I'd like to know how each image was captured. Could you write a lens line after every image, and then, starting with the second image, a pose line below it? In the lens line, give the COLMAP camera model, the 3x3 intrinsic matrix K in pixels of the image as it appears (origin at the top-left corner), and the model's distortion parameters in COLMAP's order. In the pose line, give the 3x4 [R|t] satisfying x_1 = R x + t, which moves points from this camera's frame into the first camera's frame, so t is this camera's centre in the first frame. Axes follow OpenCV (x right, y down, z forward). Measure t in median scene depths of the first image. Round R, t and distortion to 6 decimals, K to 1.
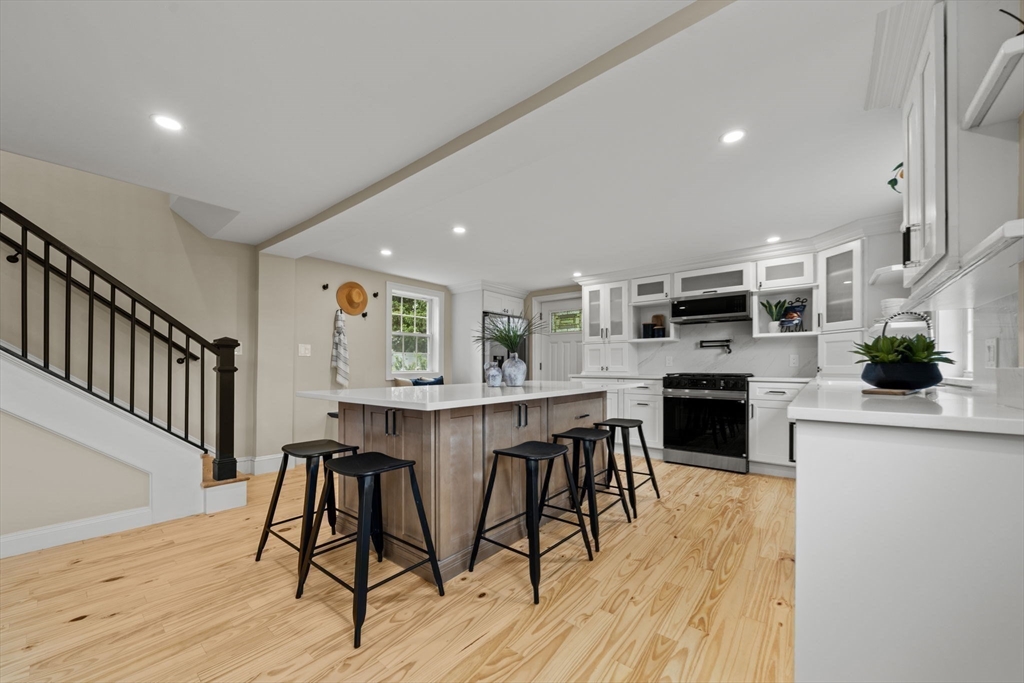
lens RADIAL K [[372.3, 0, 536.0], [0, 372.3, 371.1], [0, 0, 1]] dist [-0.006214, 0.000154]
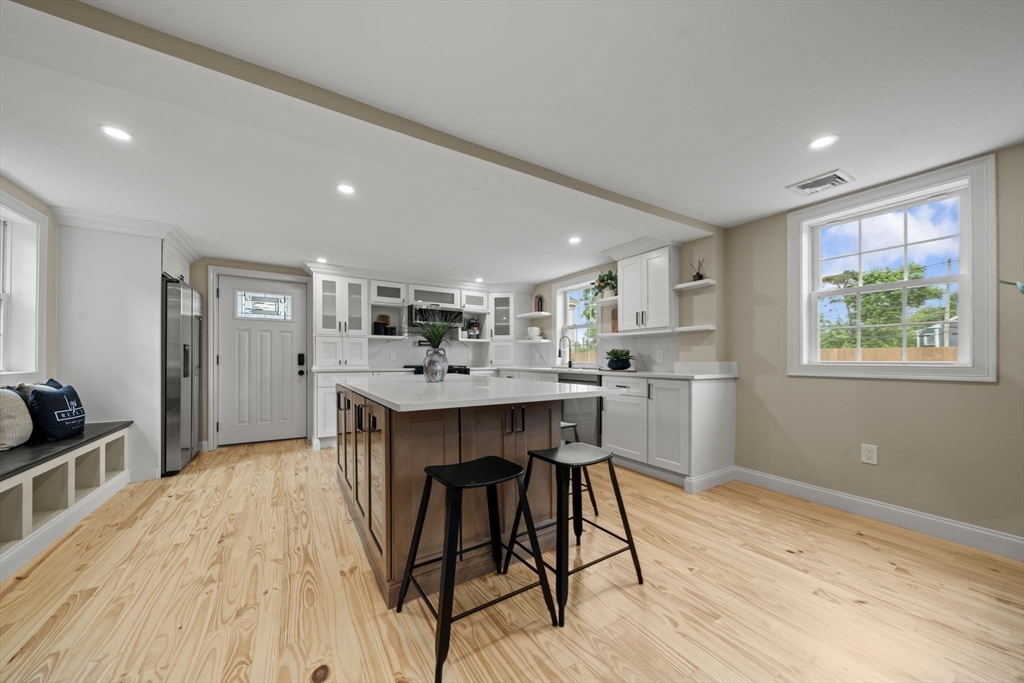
lens RADIAL K [[340.9, 0, 492.7], [0, 340.9, 356.4], [0, 0, 1]] dist [0.002030, 0.000028]
pose [[0.395168, 0.009025, 0.918565, -0.672530], [0.009238, 0.999862, -0.013798, -0.008918], [-0.918562, 0.013938, 0.395030, 0.377057]]
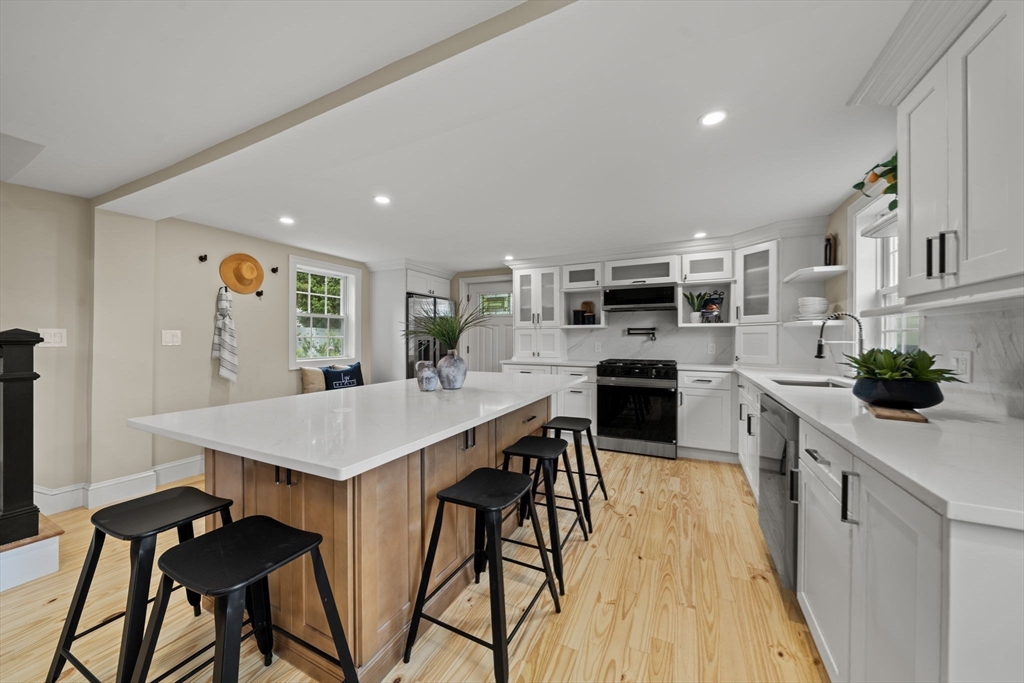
lens RADIAL K [[342.7, 0, 525.0], [0, 342.7, 343.9], [0, 0, 1]] dist [-0.005454, -0.000195]
pose [[0.978355, -0.000735, 0.206932, -0.045506], [0.000459, 0.999999, 0.001383, -0.048742], [-0.206932, -0.001258, 0.978354, 0.156102]]
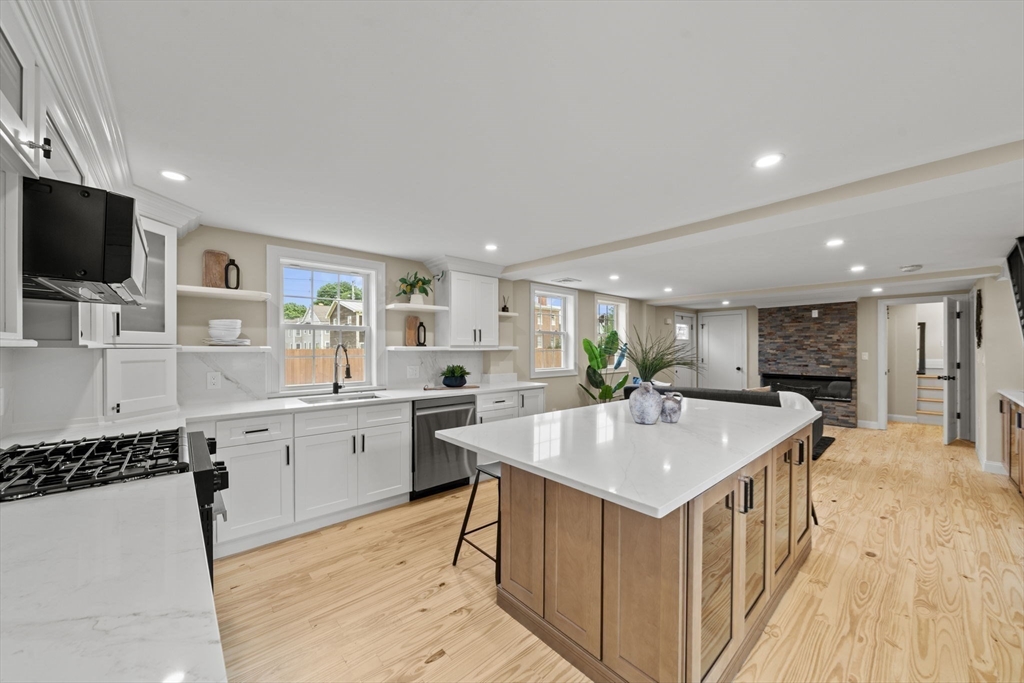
lens RADIAL K [[372.3, 0, 508.7], [0, 372.3, 347.1], [0, 0, 1]] dist [-0.006214, 0.000154]
pose [[-0.974159, 0.006300, 0.225777, 0.031510], [0.008694, 0.999916, 0.009612, -0.101264], [-0.225698, 0.011327, -0.974132, 1.430043]]
